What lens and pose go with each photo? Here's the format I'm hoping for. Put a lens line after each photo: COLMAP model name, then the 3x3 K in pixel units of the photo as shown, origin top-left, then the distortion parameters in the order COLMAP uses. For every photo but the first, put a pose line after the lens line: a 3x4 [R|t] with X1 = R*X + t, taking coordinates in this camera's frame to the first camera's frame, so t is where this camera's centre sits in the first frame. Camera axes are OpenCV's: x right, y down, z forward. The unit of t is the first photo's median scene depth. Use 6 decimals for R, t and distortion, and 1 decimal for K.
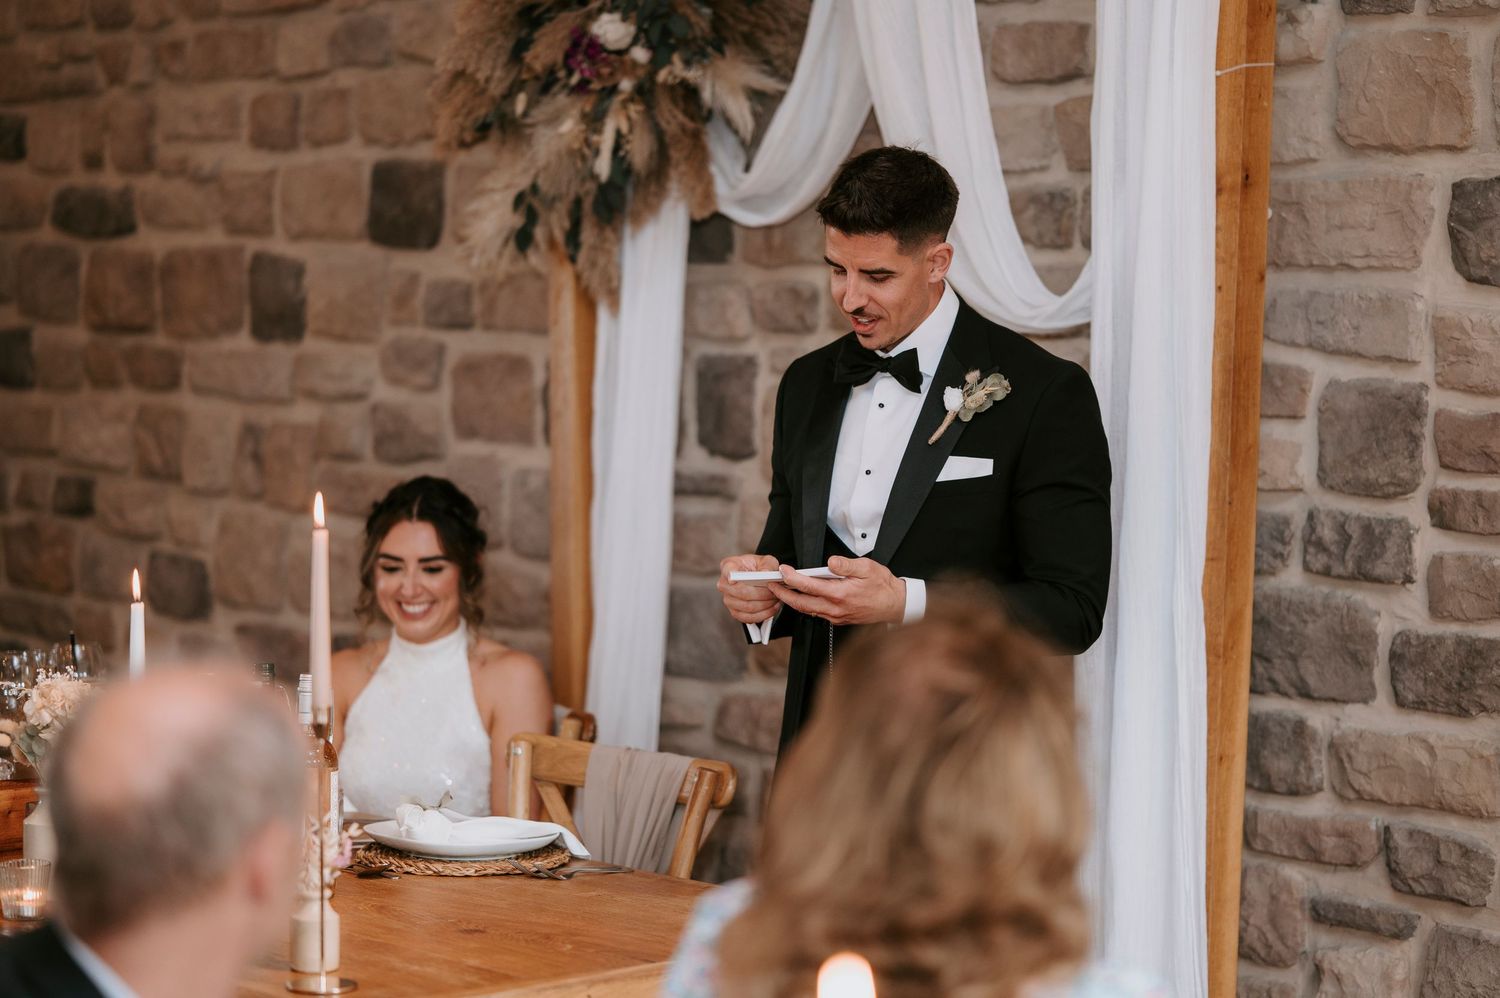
lens RADIAL K [[3779.9, 0, 746.8], [0, 3779.9, 495.5], [0, 0, 1]] dist [-0.018309, 0.000000]
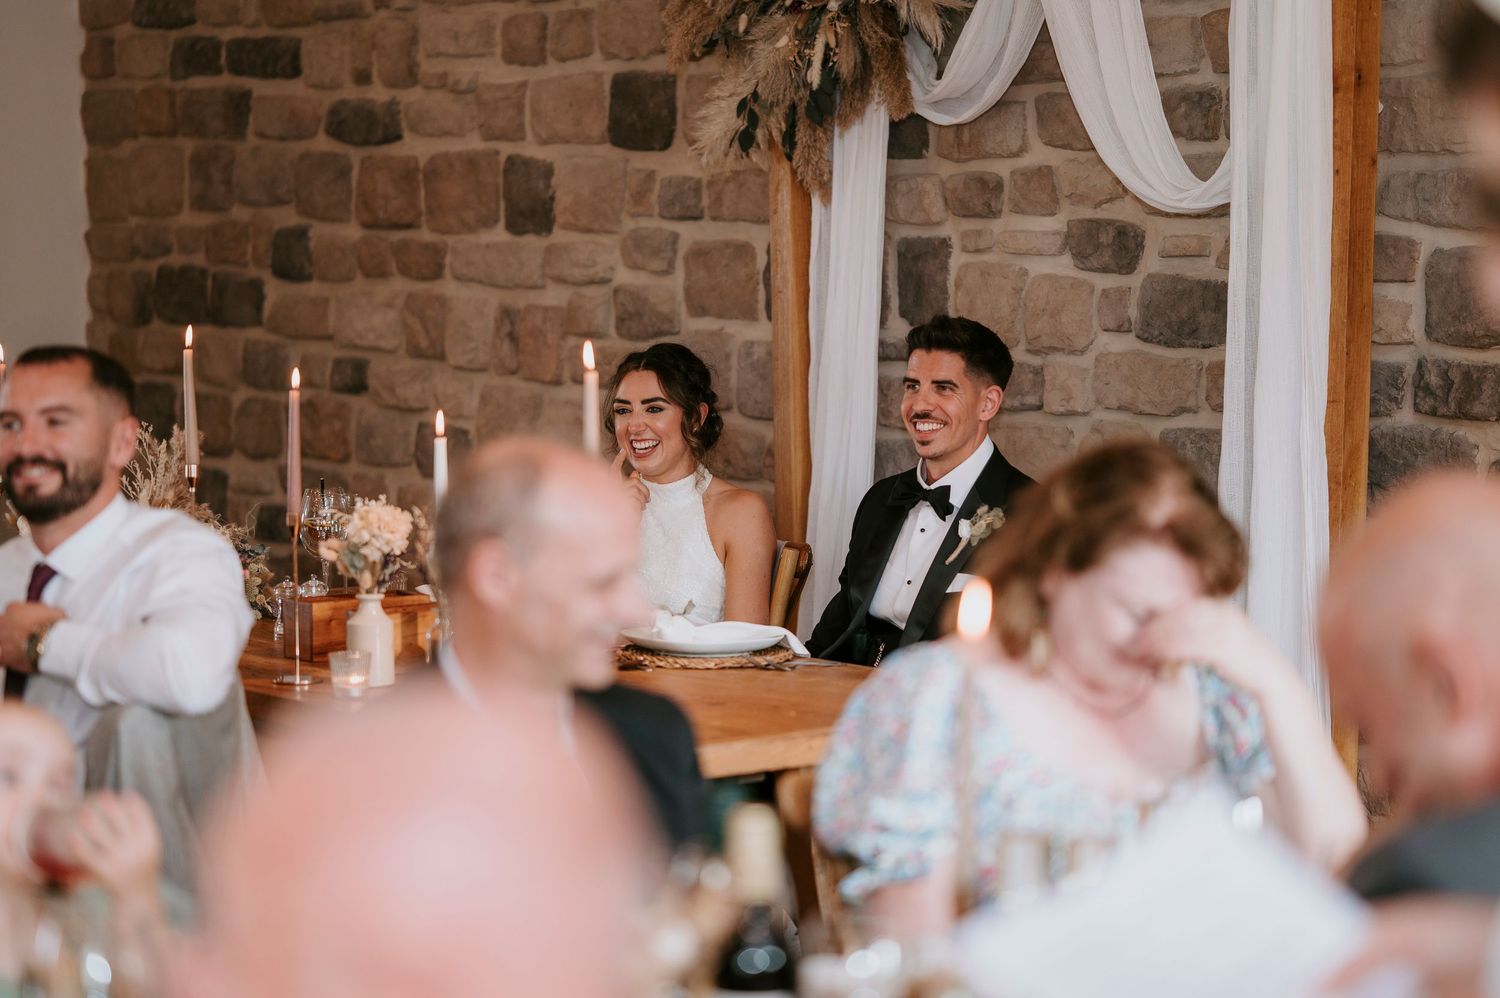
lens RADIAL K [[3779.9, 0, 755.9], [0, 3779.9, 499.7], [0, 0, 1]] dist [-0.018309, 0.000000]
pose [[0.998375, -0.011068, -0.055895, 0.007277], [0.012599, 0.999553, 0.027115, 0.011116], [0.055570, -0.027775, 0.998068, -0.159709]]
